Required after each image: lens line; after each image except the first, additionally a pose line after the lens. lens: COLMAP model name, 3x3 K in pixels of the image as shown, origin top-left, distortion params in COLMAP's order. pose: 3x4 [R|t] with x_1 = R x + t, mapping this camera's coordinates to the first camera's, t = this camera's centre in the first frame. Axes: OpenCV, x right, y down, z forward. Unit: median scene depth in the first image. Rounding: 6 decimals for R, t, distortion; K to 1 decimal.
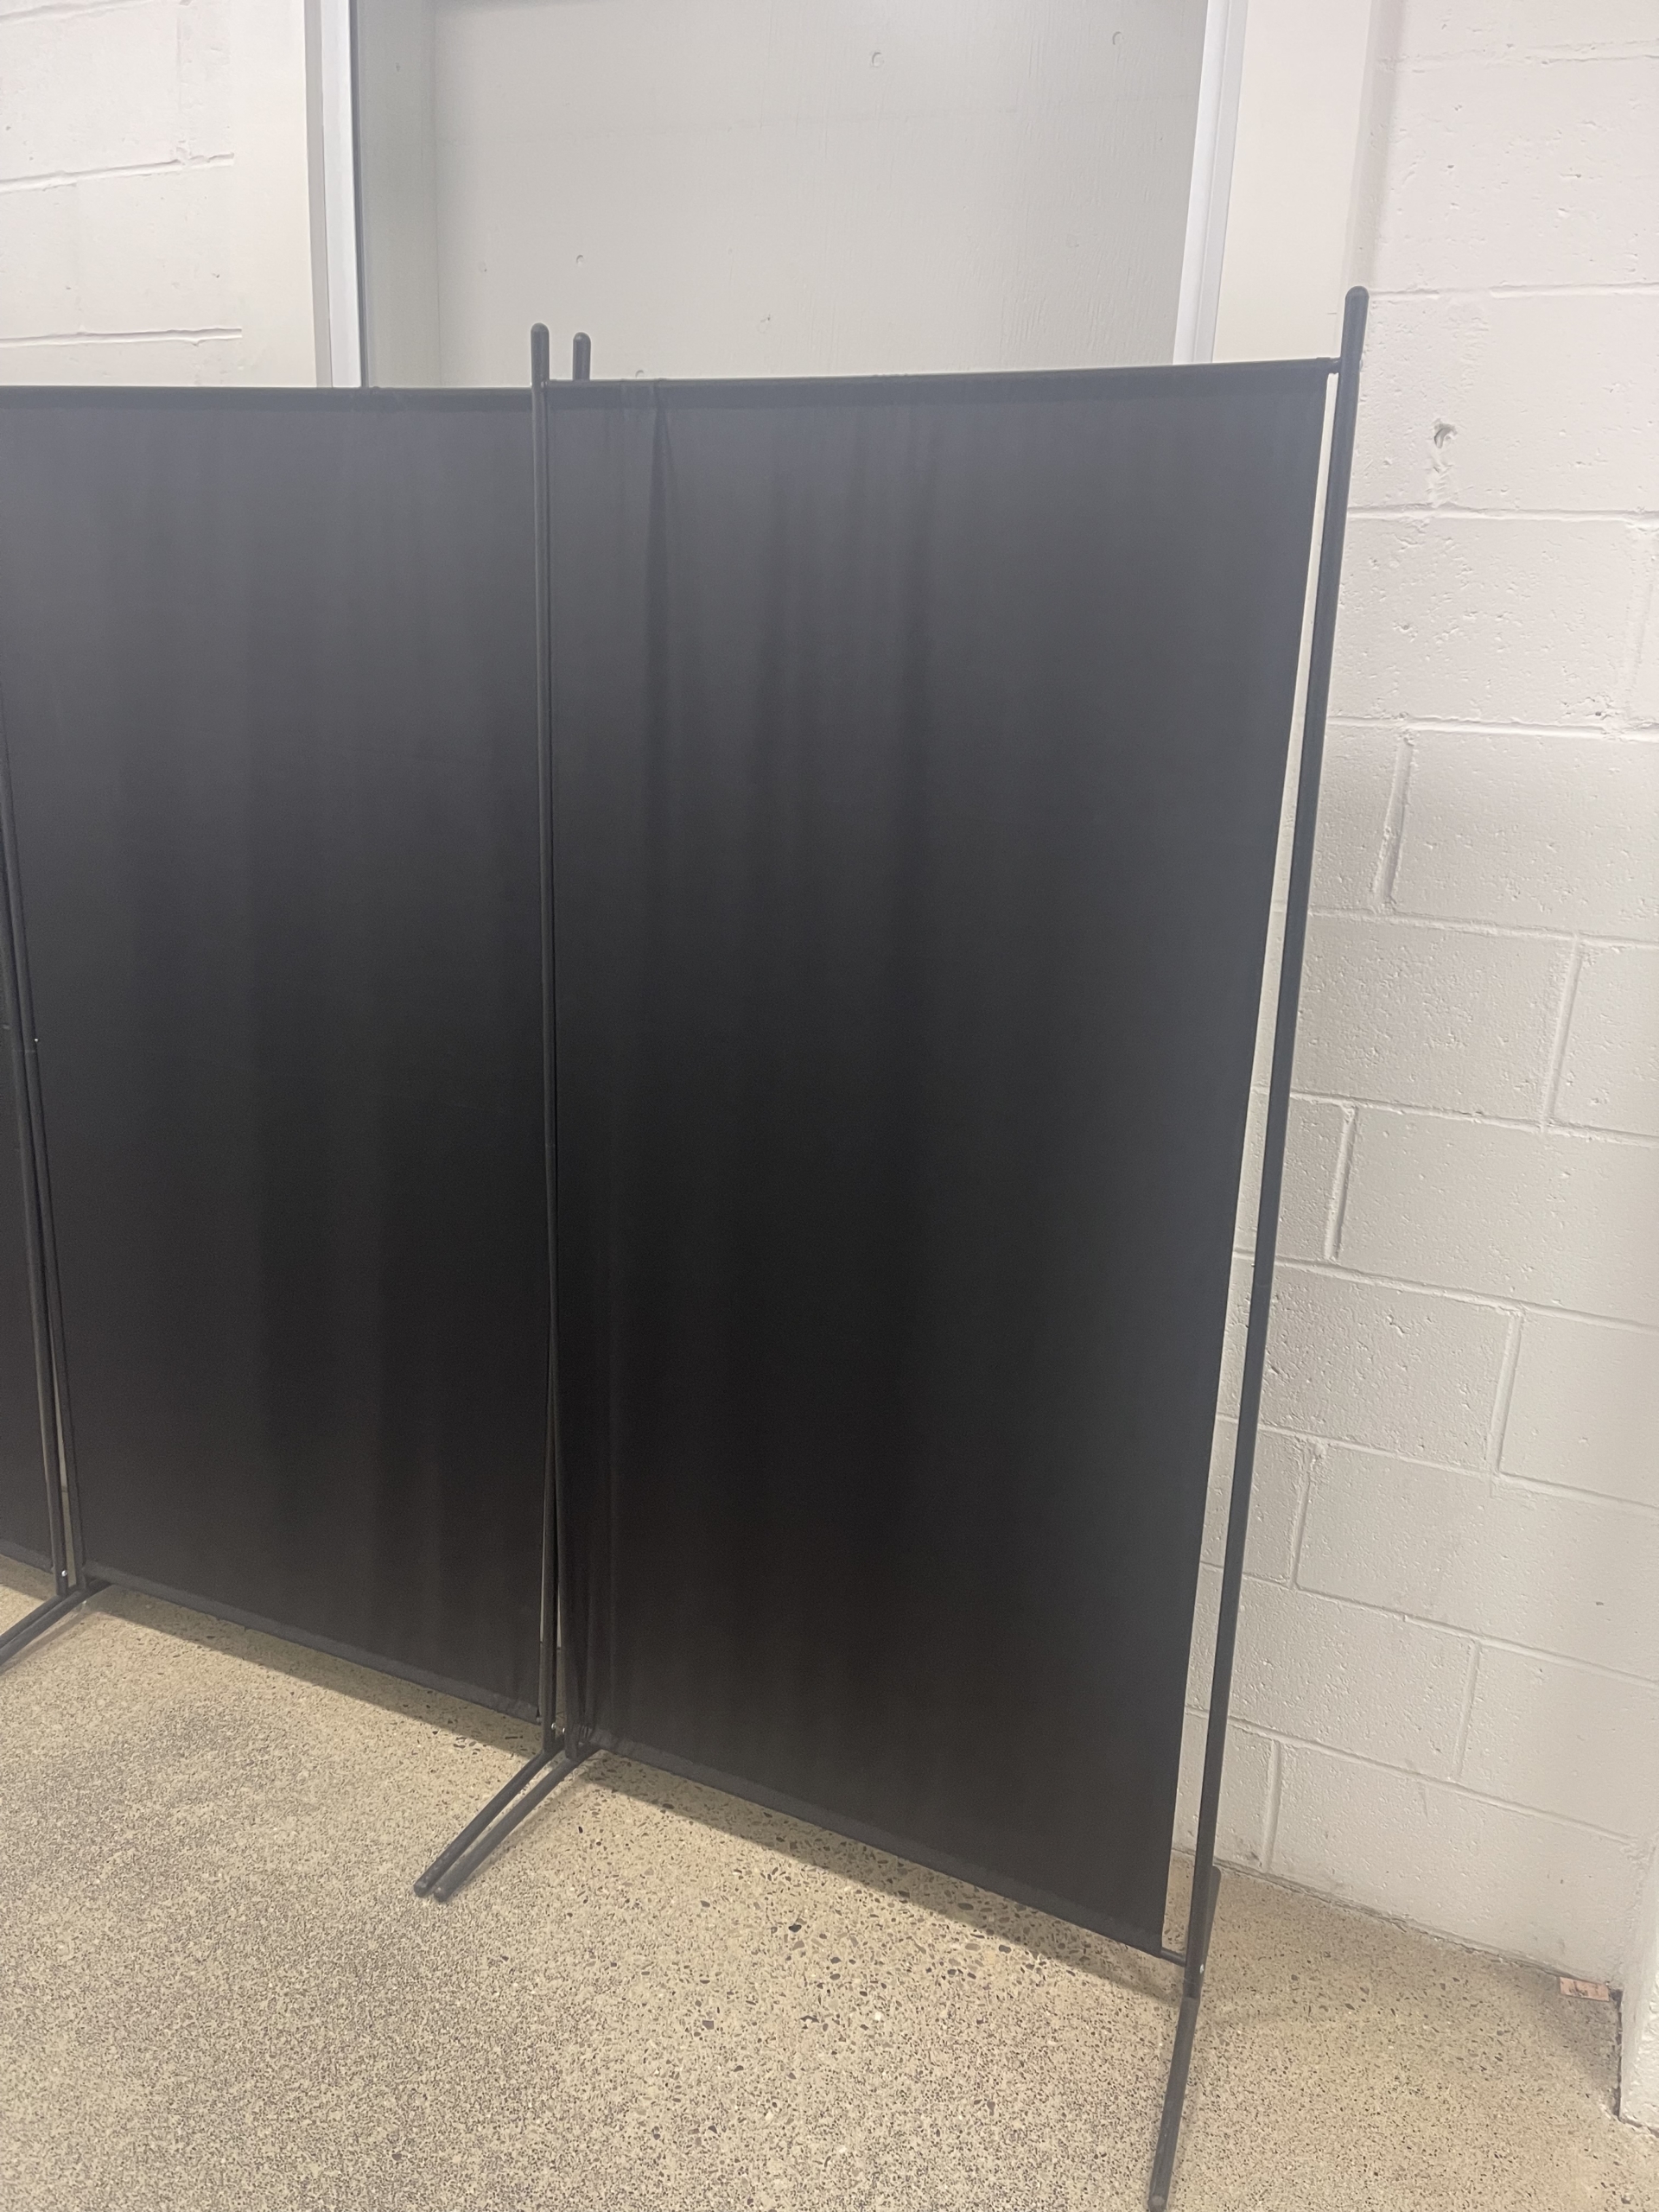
lens RADIAL K [[1654.0, 0, 757.1], [0, 1654.0, 1080.7], [0, 0, 1]] dist [0.071617, -0.102555]
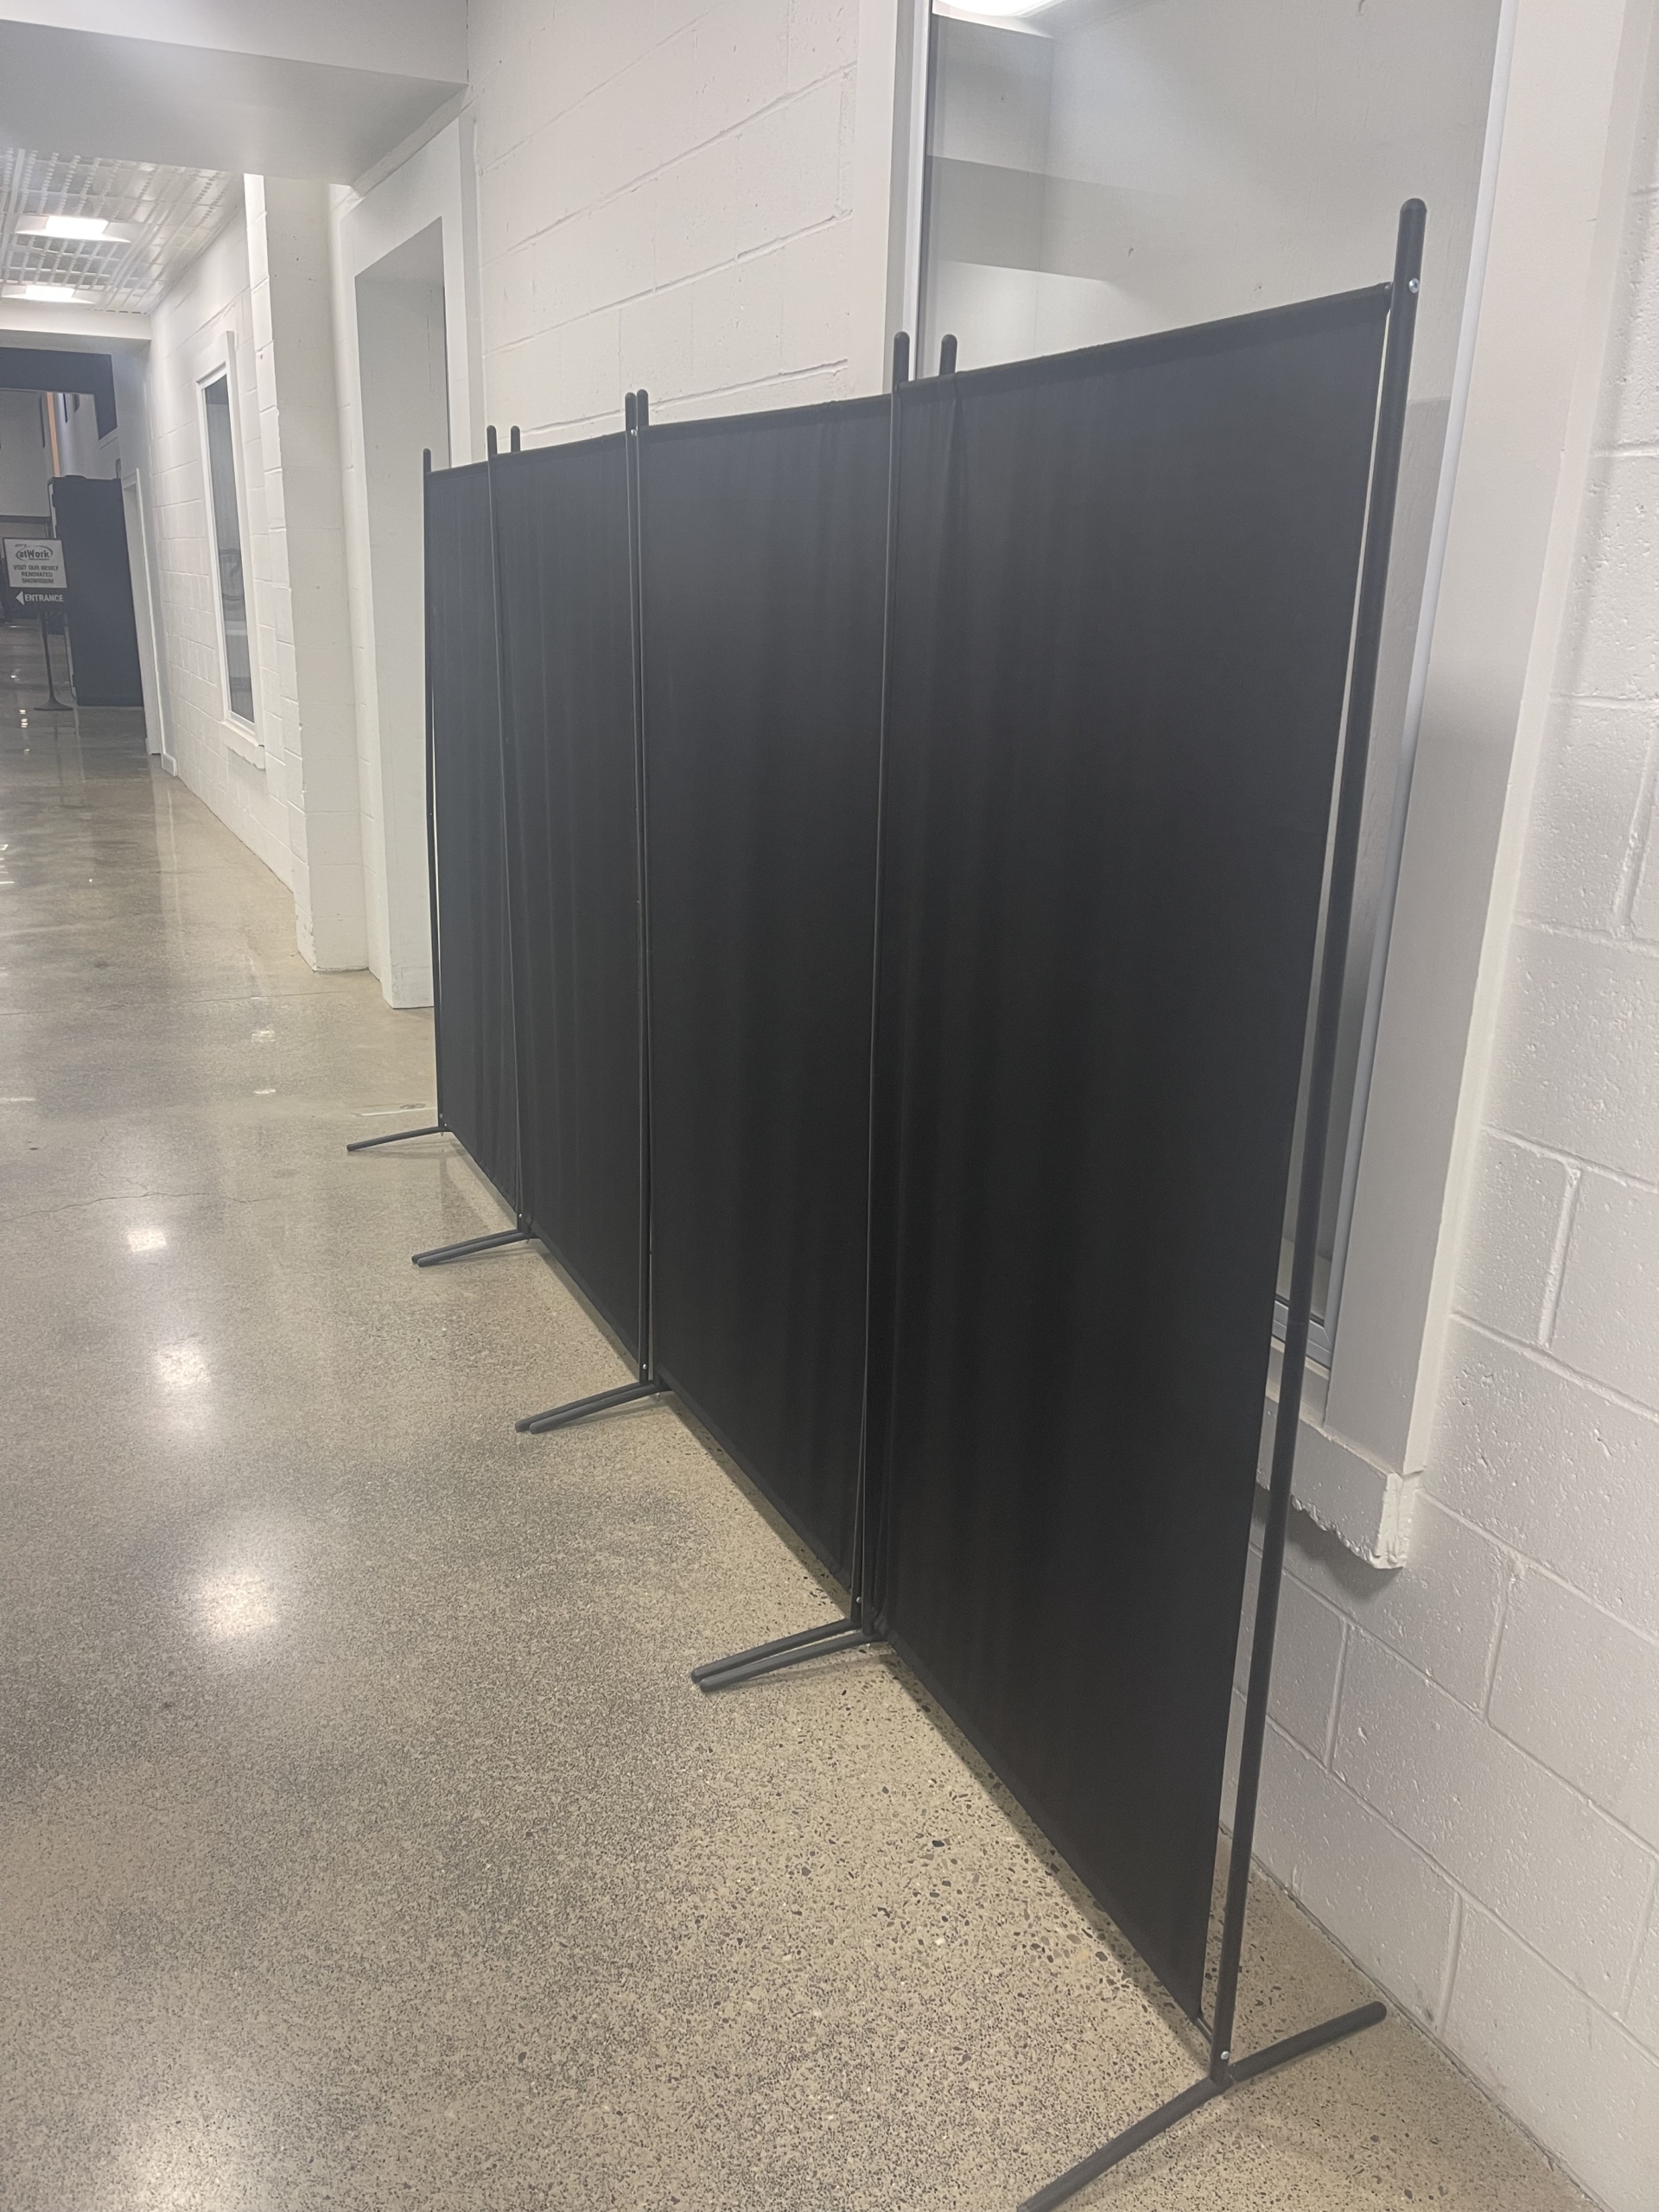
lens RADIAL K [[1654.0, 0, 824.3], [0, 1654.0, 1090.5], [0, 0, 1]] dist [0.071617, -0.102555]
pose [[0.776185, 0.164914, -0.608556, 0.554584], [-0.162952, 0.984865, 0.059053, -0.010078], [0.609084, 0.053329, 0.791311, 0.106663]]
